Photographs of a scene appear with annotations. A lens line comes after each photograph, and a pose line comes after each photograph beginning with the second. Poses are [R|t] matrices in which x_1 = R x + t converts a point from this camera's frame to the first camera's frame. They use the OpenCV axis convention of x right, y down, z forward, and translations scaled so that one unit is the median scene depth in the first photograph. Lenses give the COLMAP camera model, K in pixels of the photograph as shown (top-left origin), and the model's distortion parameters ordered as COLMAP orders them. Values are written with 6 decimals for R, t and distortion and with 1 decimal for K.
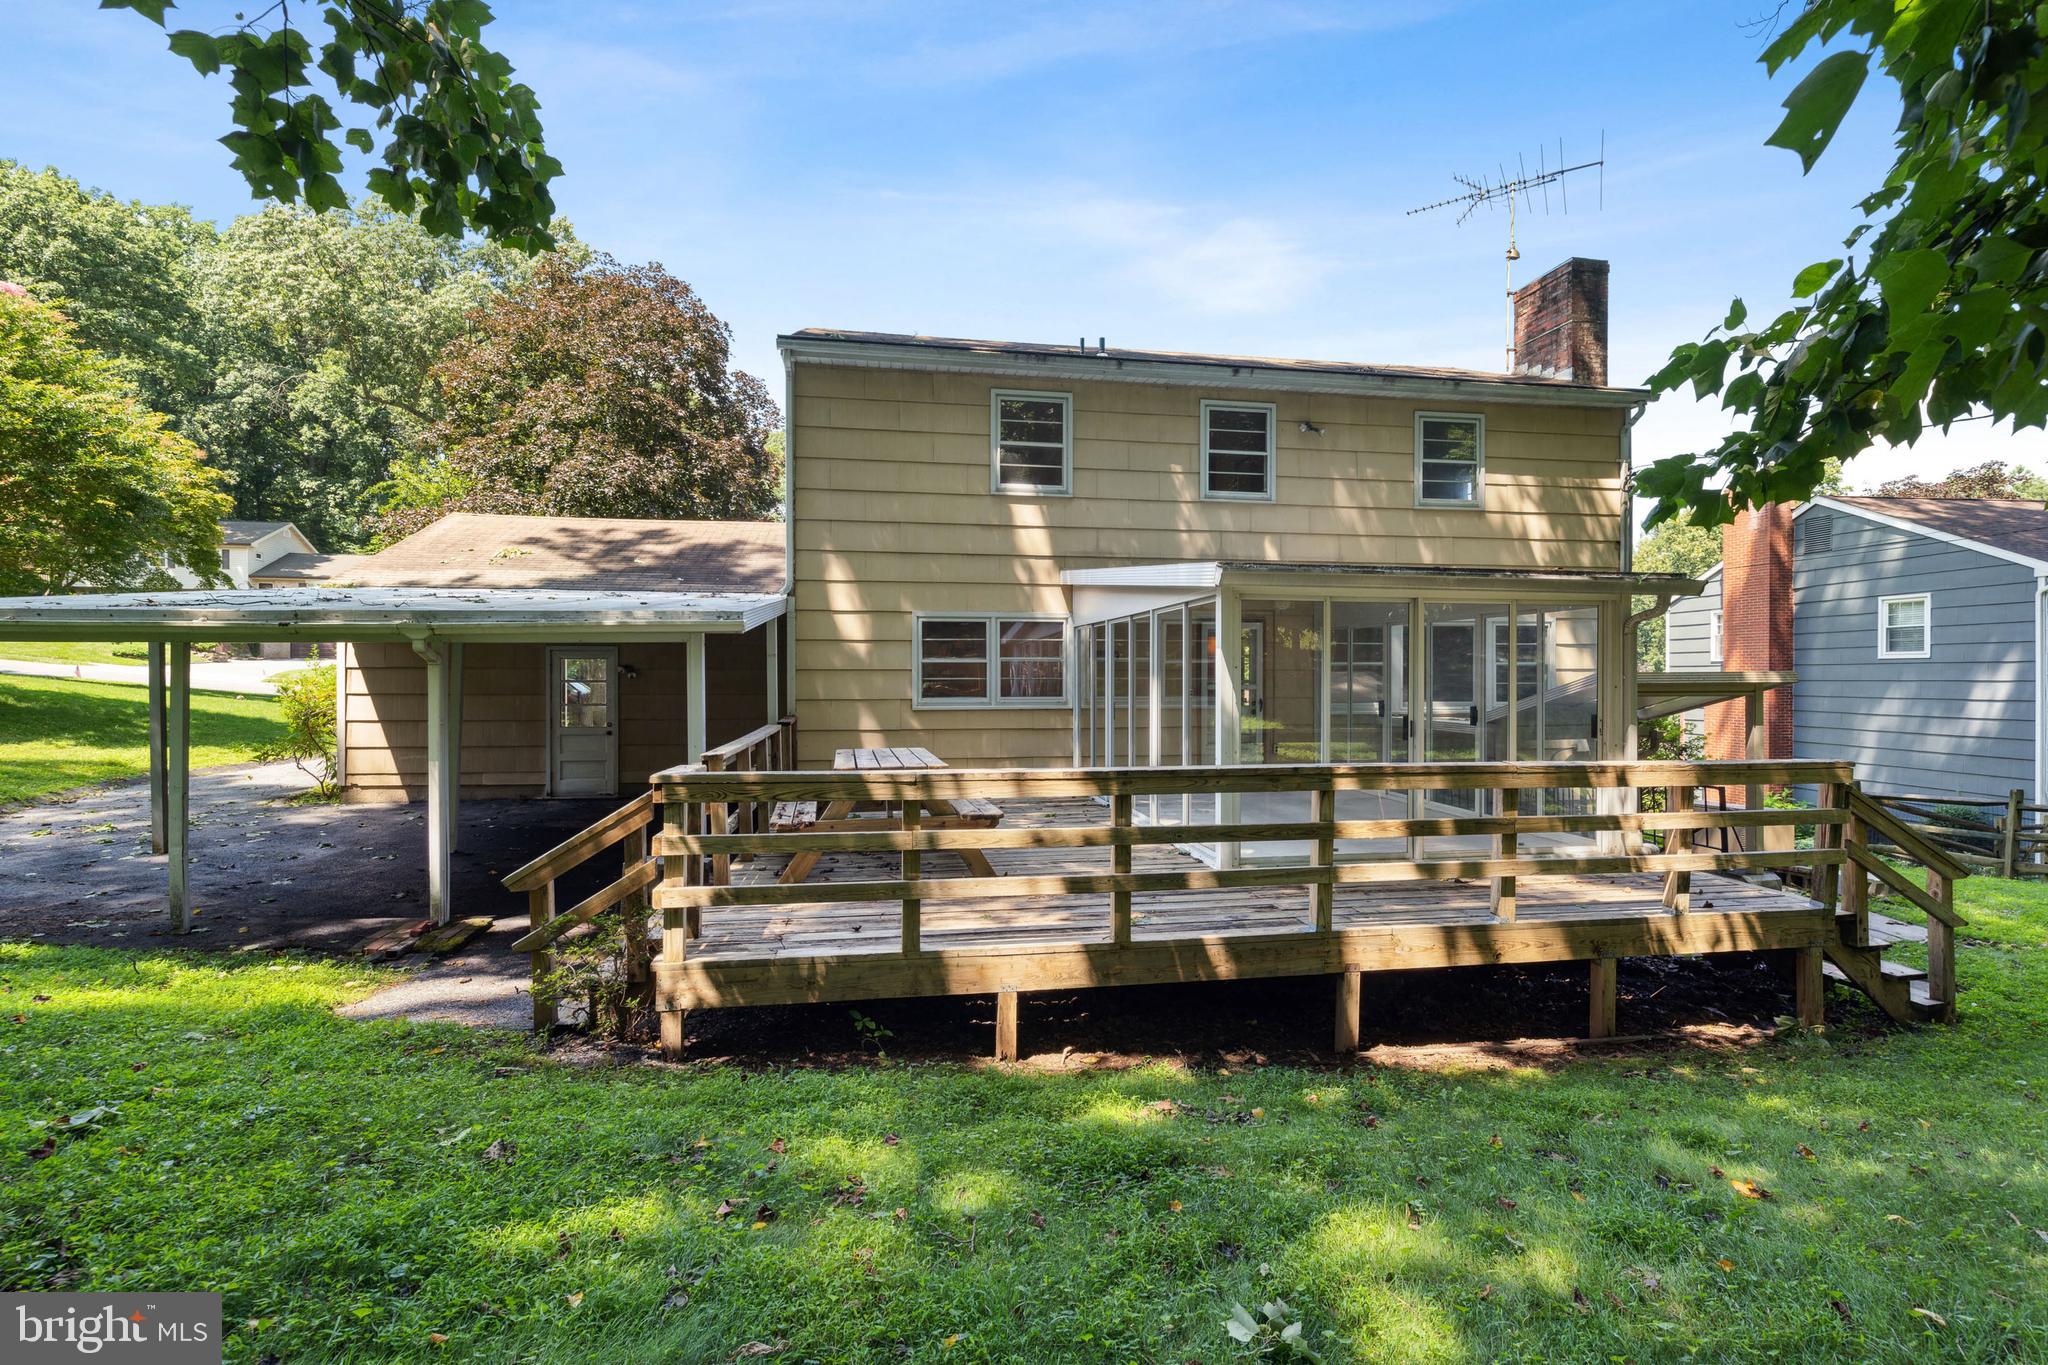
lens RADIAL K [[785.0, 0, 1021.1], [0, 785.0, 708.6], [0, 0, 1]] dist [0.001818, -0.006342]
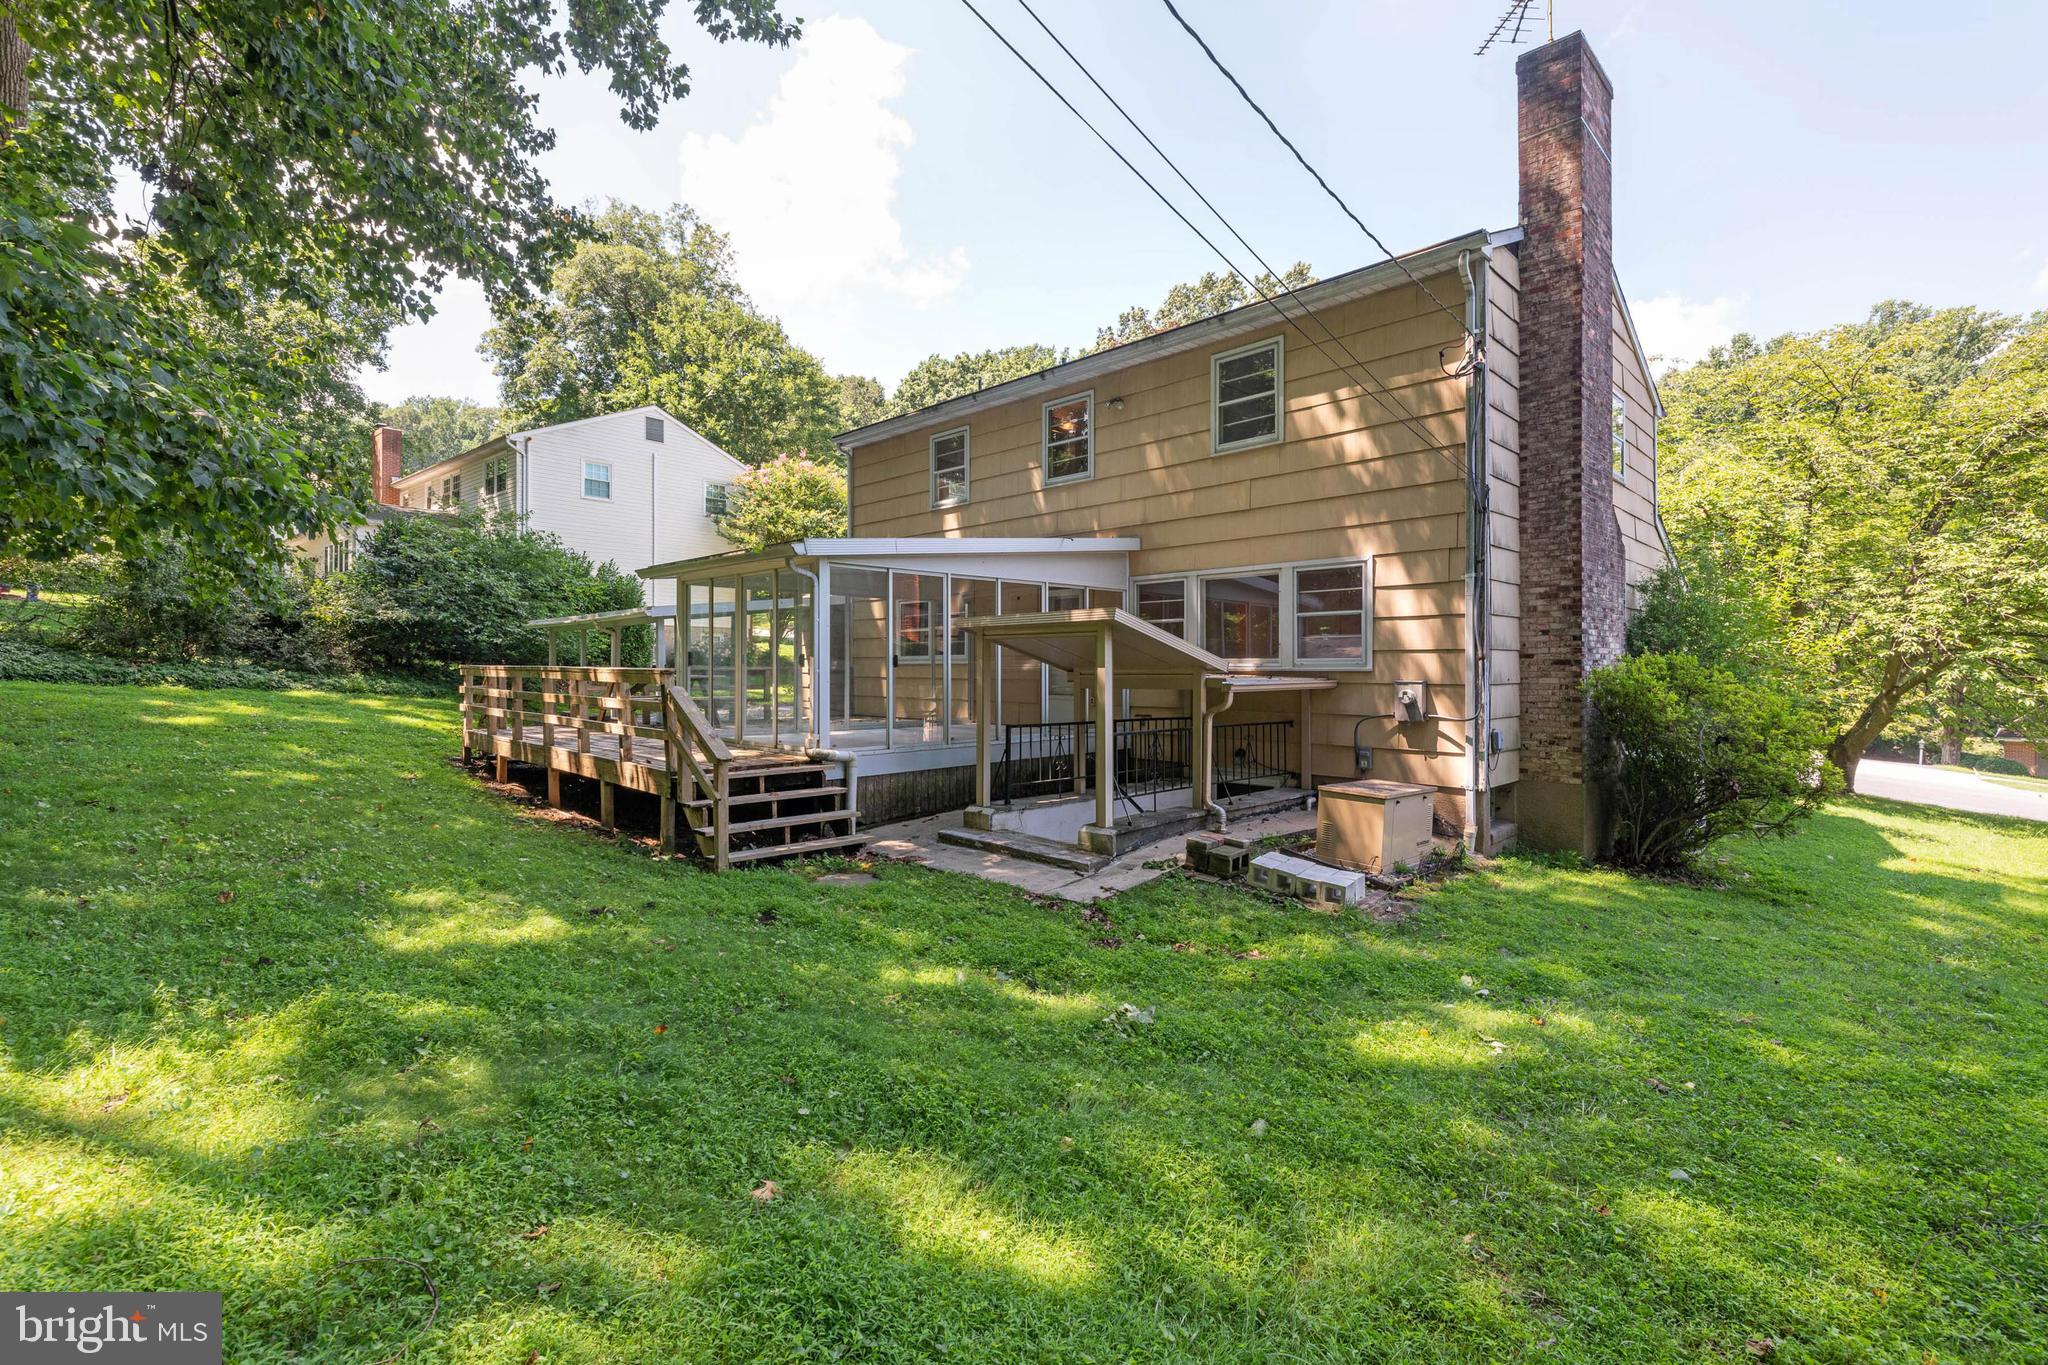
lens RADIAL K [[906.4, 0, 1028.0], [0, 906.4, 667.5], [0, 0, 1]] dist [0.016922, -0.012103]
pose [[0.614983, 0.001156, -0.788540, 1.199570], [-0.005672, 0.999980, -0.002958, 0.006020], [0.788520, 0.006292, 0.614977, 0.138739]]
